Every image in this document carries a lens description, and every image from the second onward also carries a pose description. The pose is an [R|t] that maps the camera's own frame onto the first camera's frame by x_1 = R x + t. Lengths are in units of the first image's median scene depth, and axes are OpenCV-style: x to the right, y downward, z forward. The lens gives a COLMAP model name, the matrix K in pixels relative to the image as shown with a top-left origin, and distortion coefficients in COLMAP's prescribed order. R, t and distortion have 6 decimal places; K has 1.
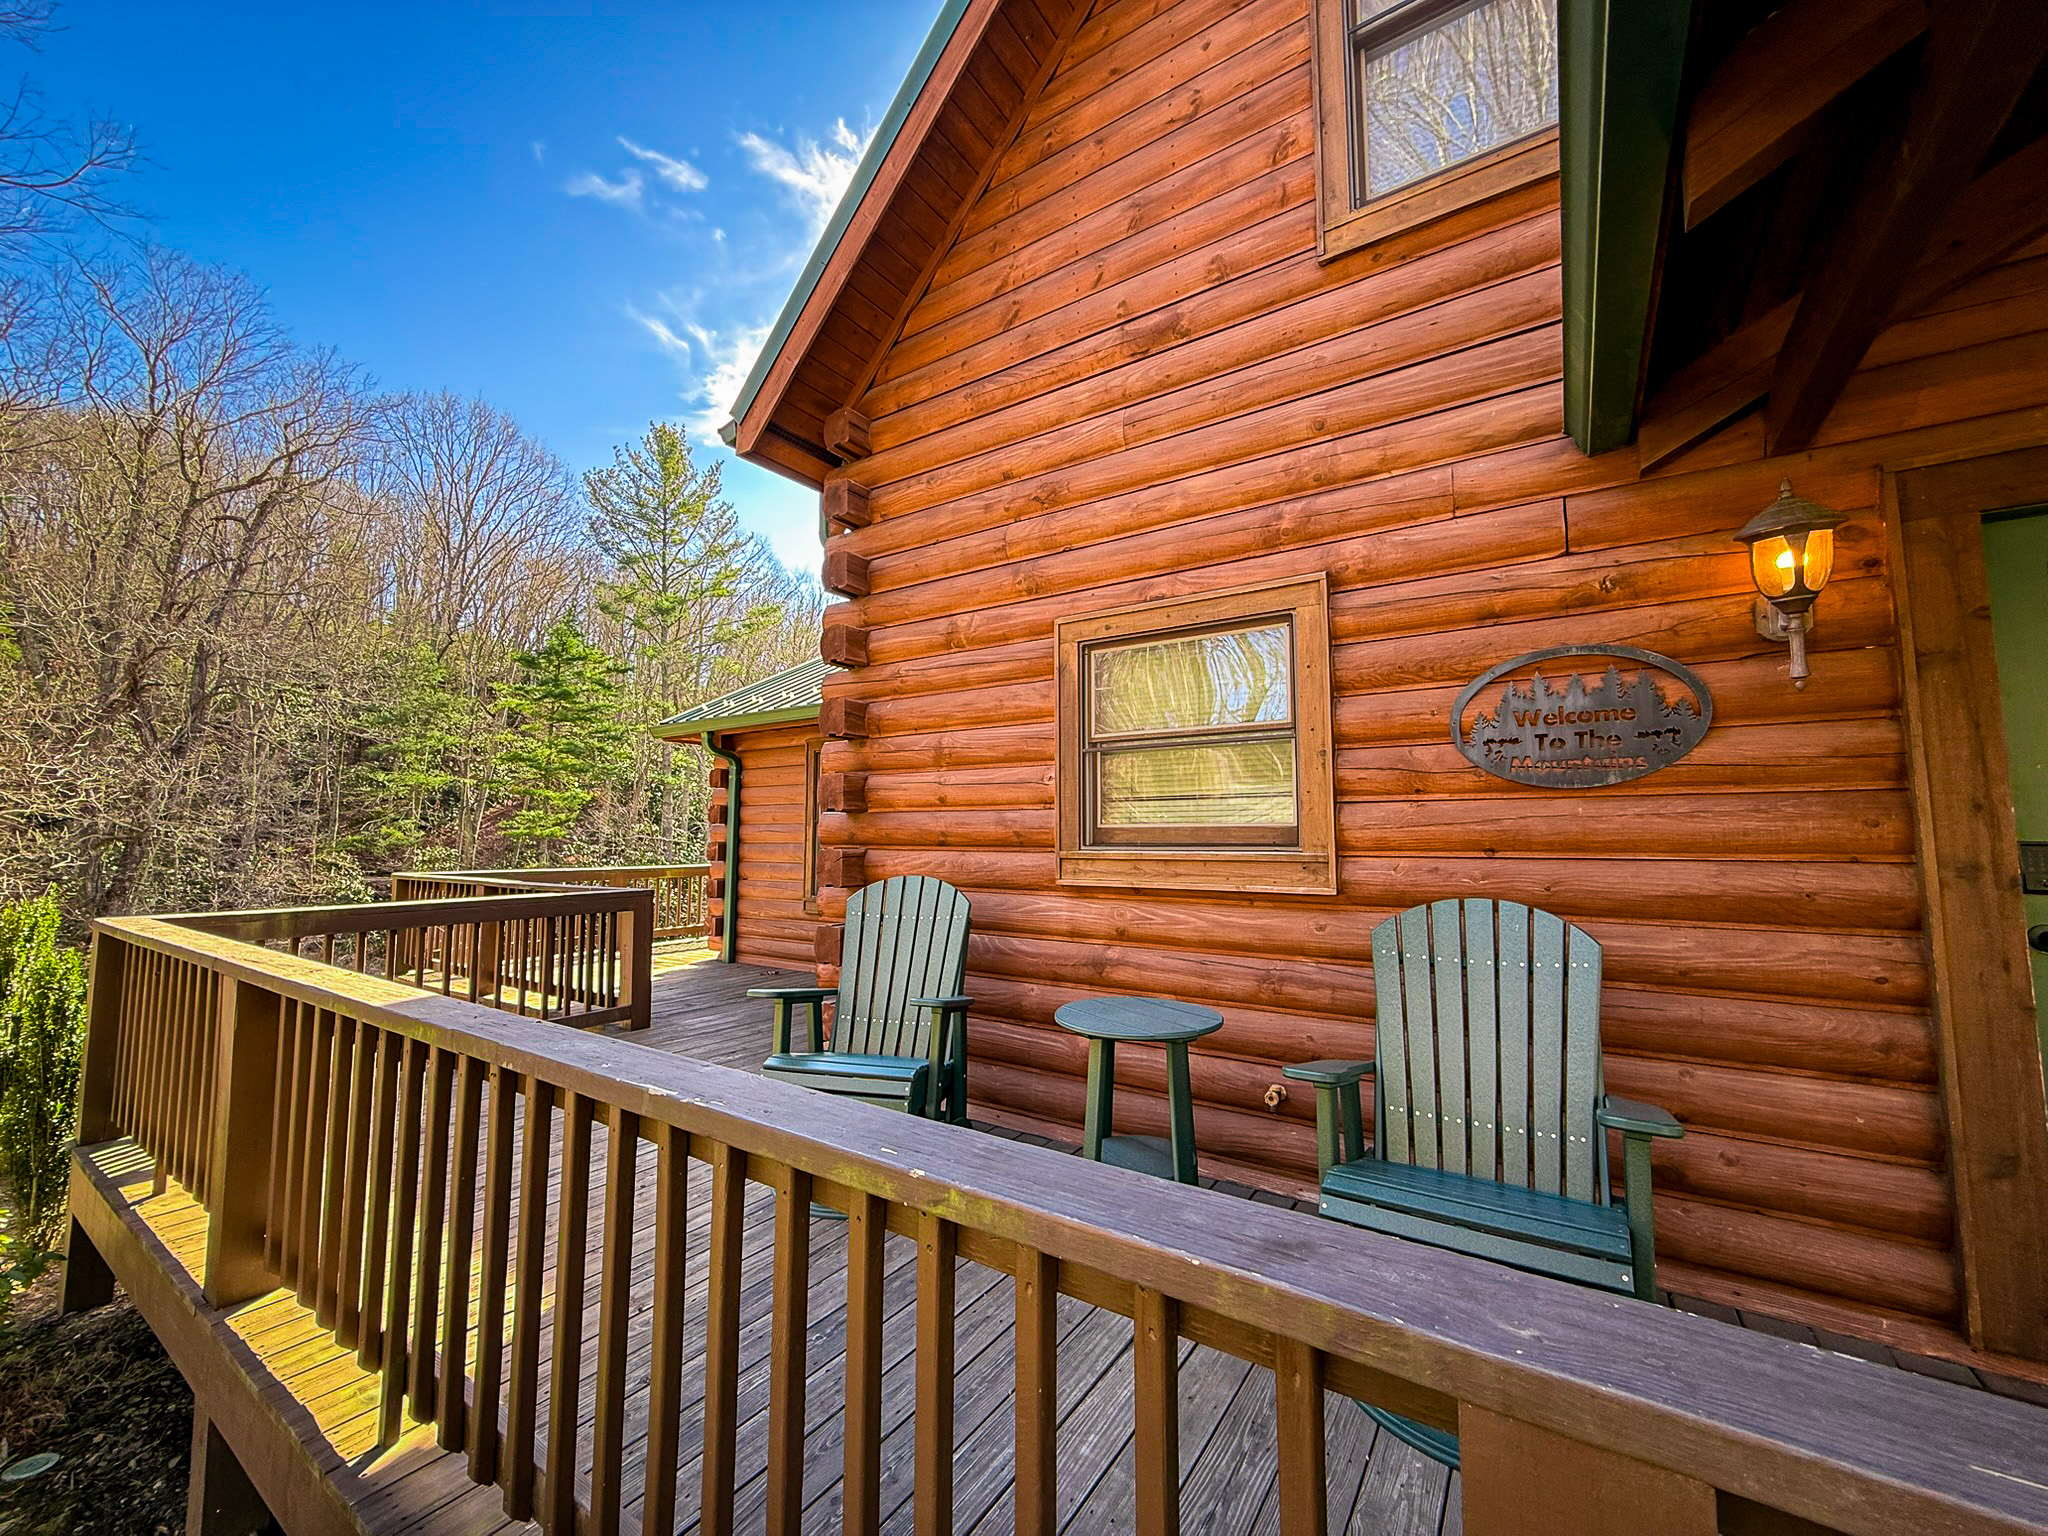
lens RADIAL K [[810.7, 0, 1037.6], [0, 810.7, 764.9], [0, 0, 1]] dist [-0.000541, 0.000552]
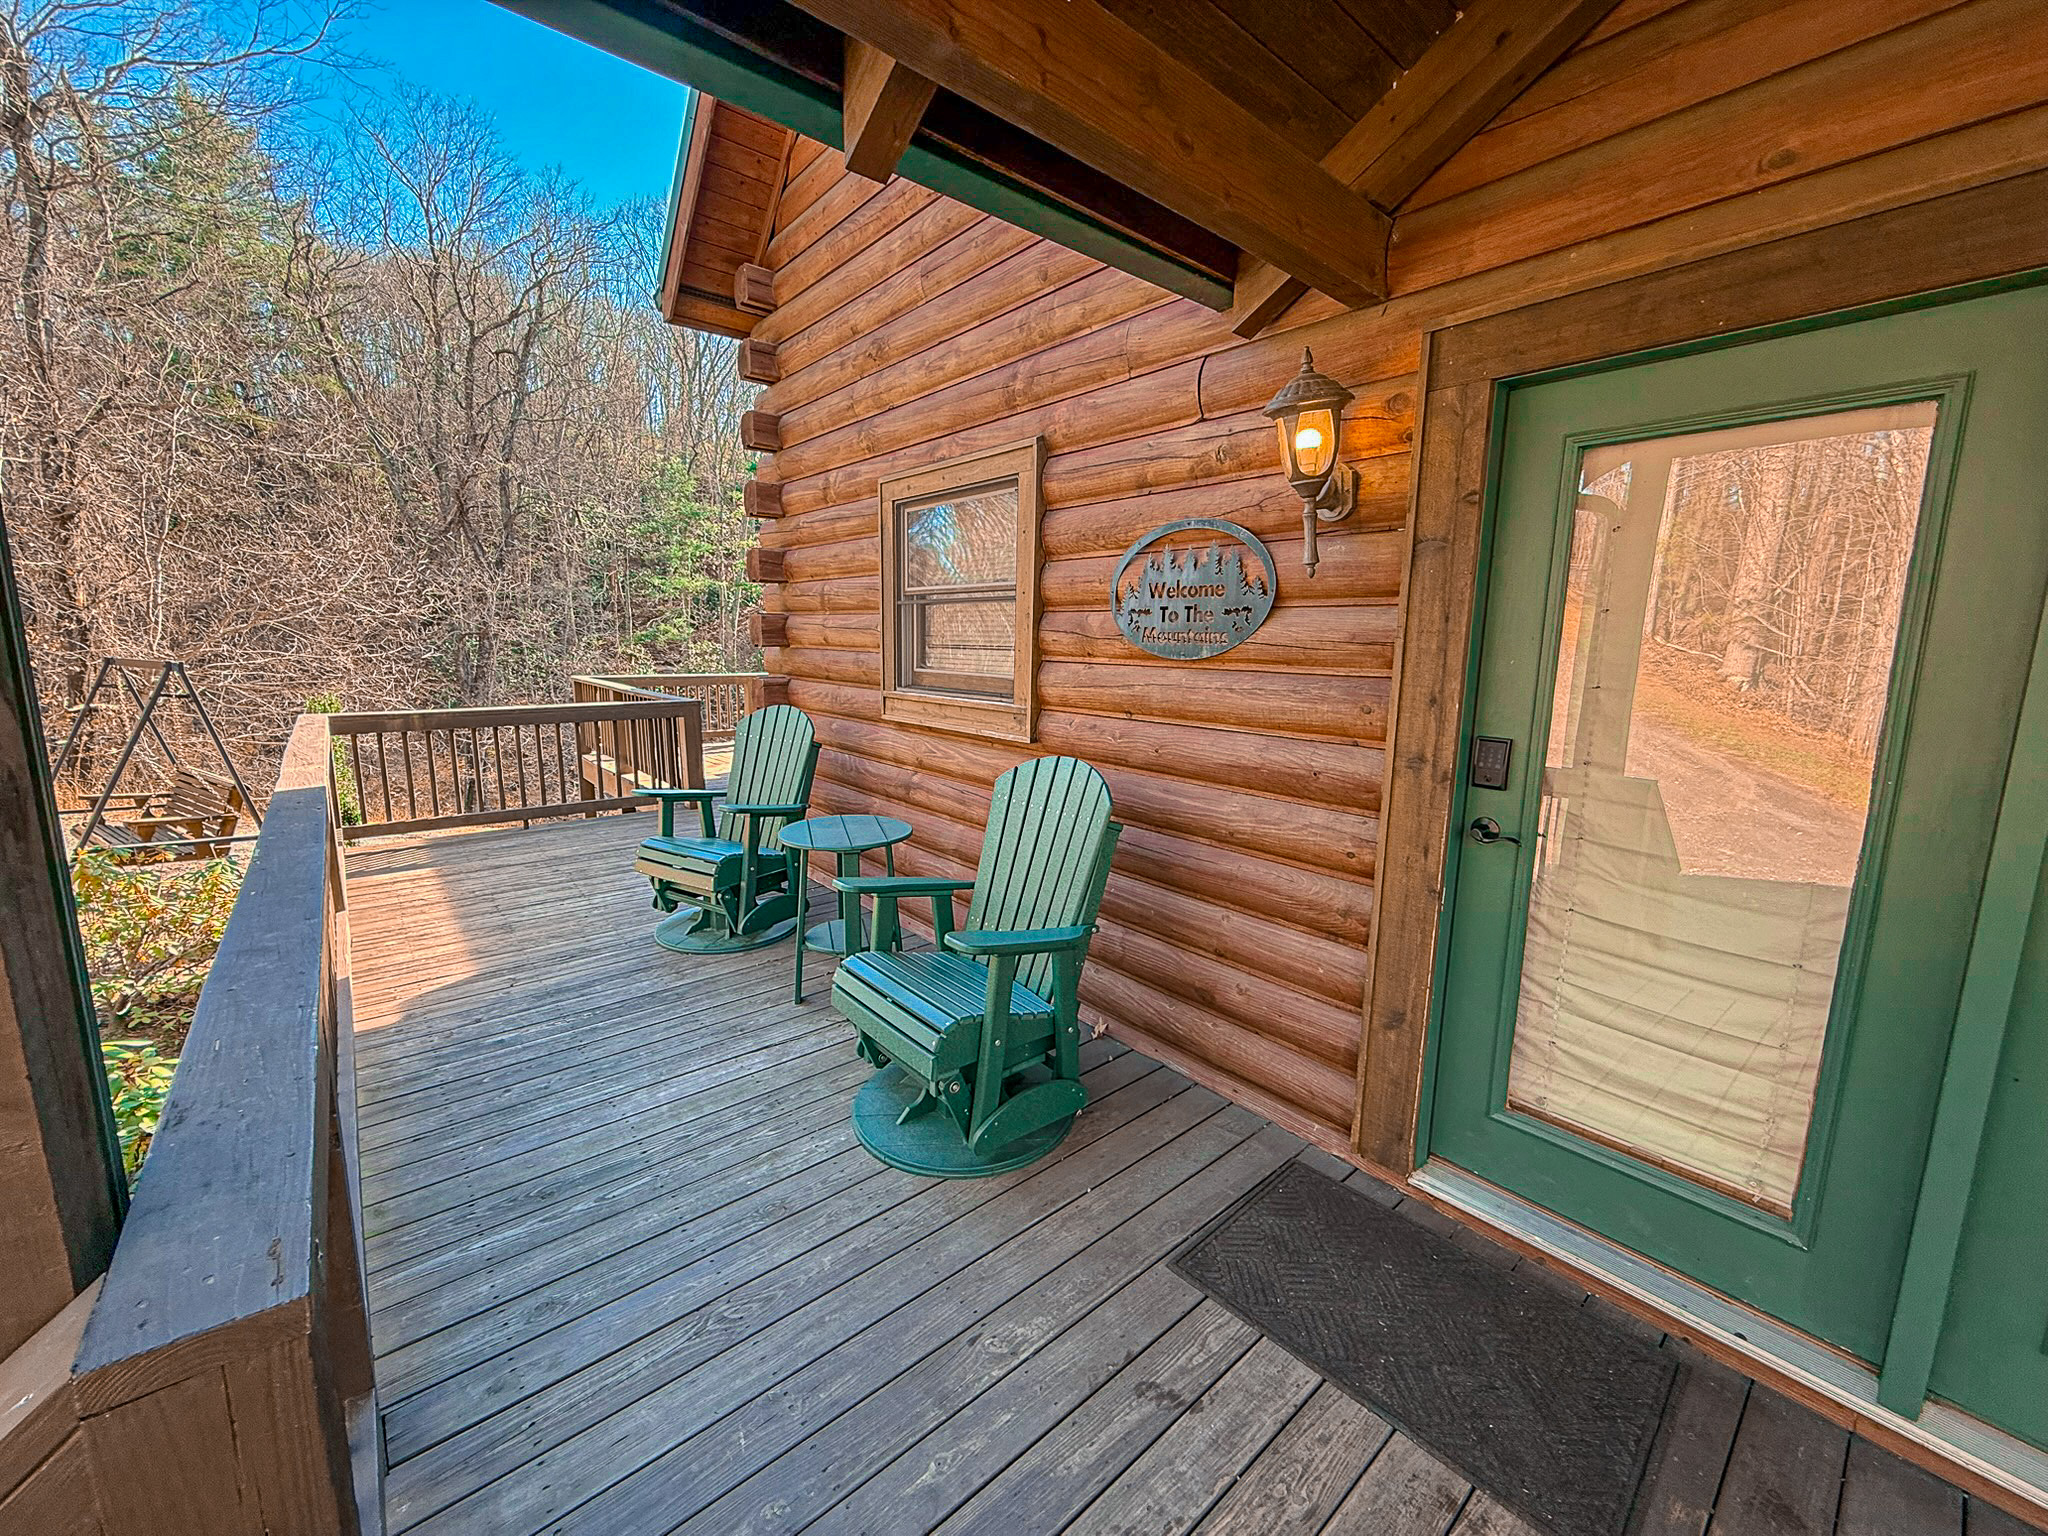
lens RADIAL K [[810.7, 0, 1019.2], [0, 810.7, 767.1], [0, 0, 1]] dist [-0.000541, 0.000552]
pose [[0.961453, 0.057320, -0.268927, 0.651270], [0.009874, 0.970202, 0.242095, -0.081862], [0.274791, -0.235418, 0.932238, -0.071914]]
